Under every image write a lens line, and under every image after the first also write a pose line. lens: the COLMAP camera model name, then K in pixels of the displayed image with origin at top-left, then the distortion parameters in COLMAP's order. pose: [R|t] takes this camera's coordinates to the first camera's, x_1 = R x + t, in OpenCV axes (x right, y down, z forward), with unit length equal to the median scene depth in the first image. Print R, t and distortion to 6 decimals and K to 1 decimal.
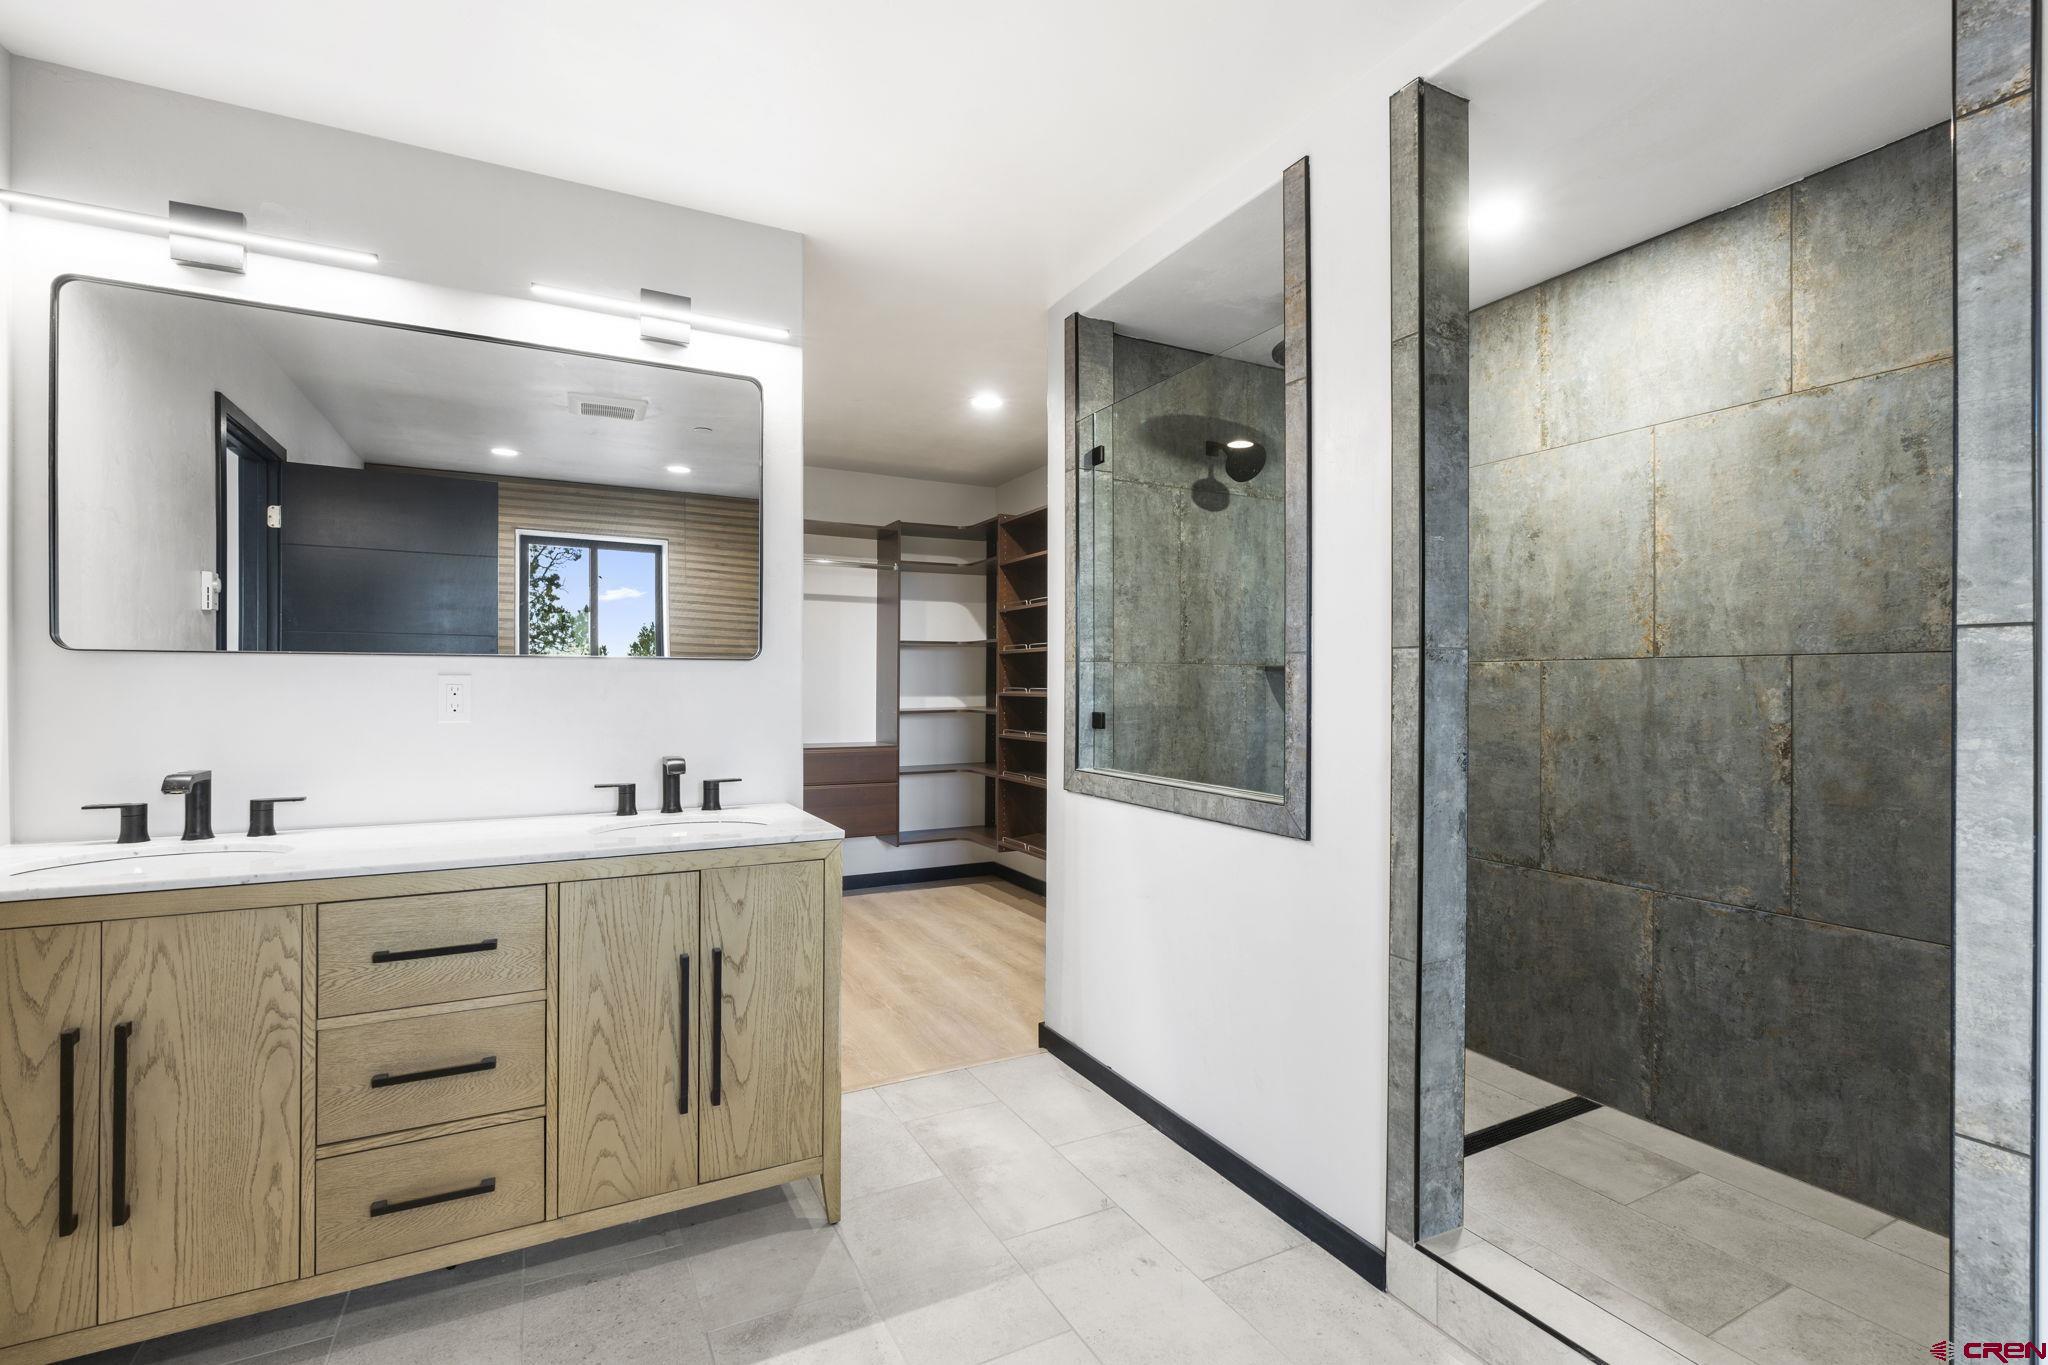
lens RADIAL K [[928.2, 0, 1029.5], [0, 928.2, 683.9], [0, 0, 1]] dist [-0.004432, 0.002872]
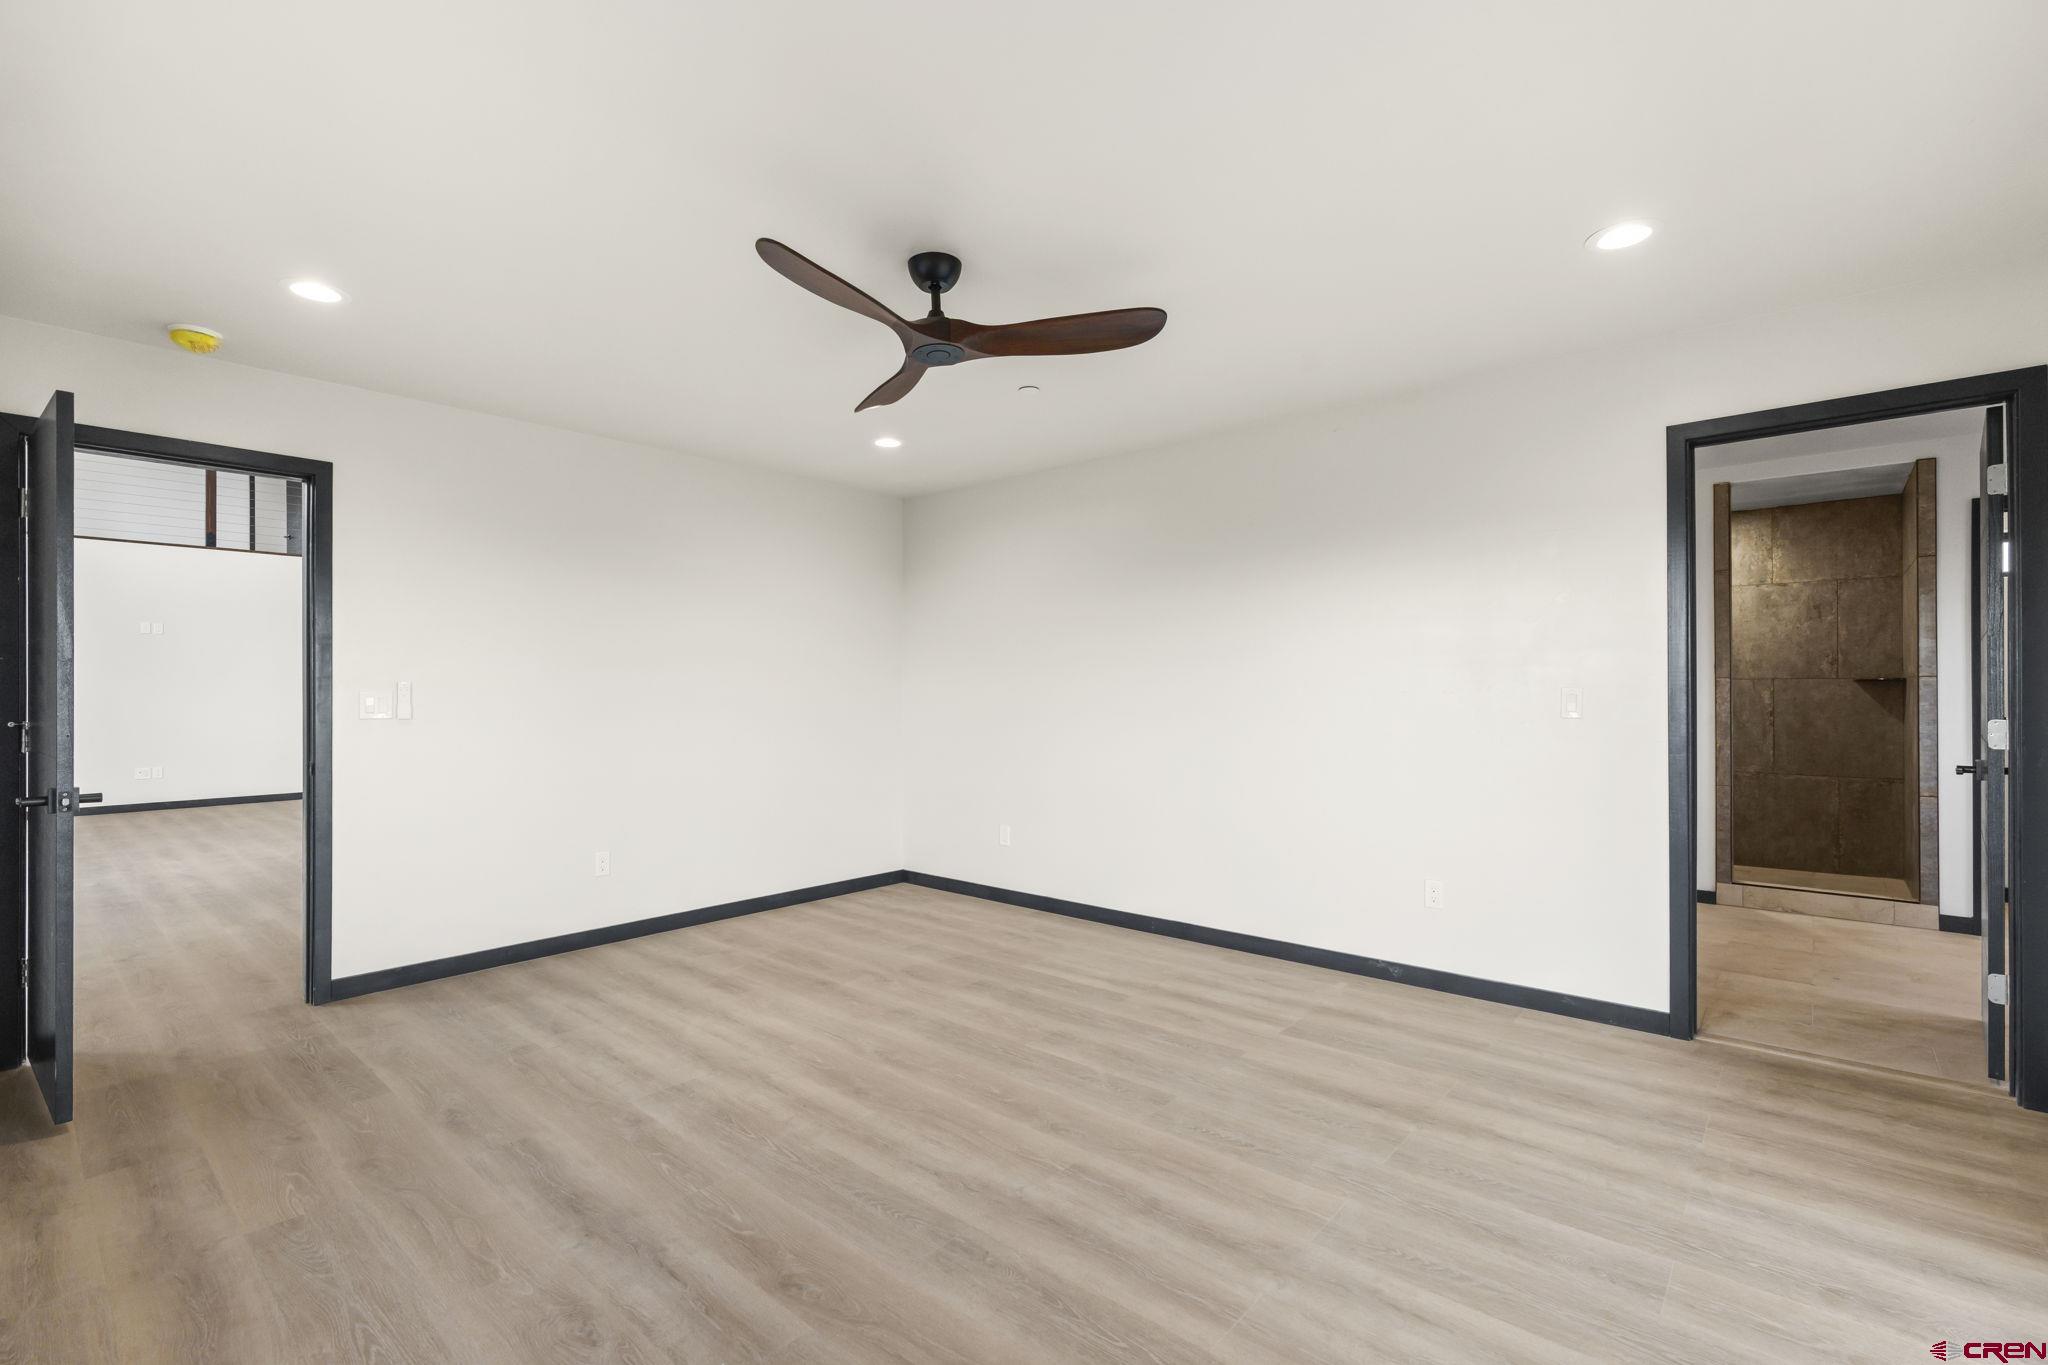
lens RADIAL K [[928.2, 0, 1029.3], [0, 928.2, 687.6], [0, 0, 1]] dist [-0.004432, 0.002872]
pose [[0.930074, -0.004470, 0.367345, -2.280375], [0.005690, 0.999981, -0.002240, -0.012101], [-0.367328, 0.004173, 0.930082, -0.758930]]
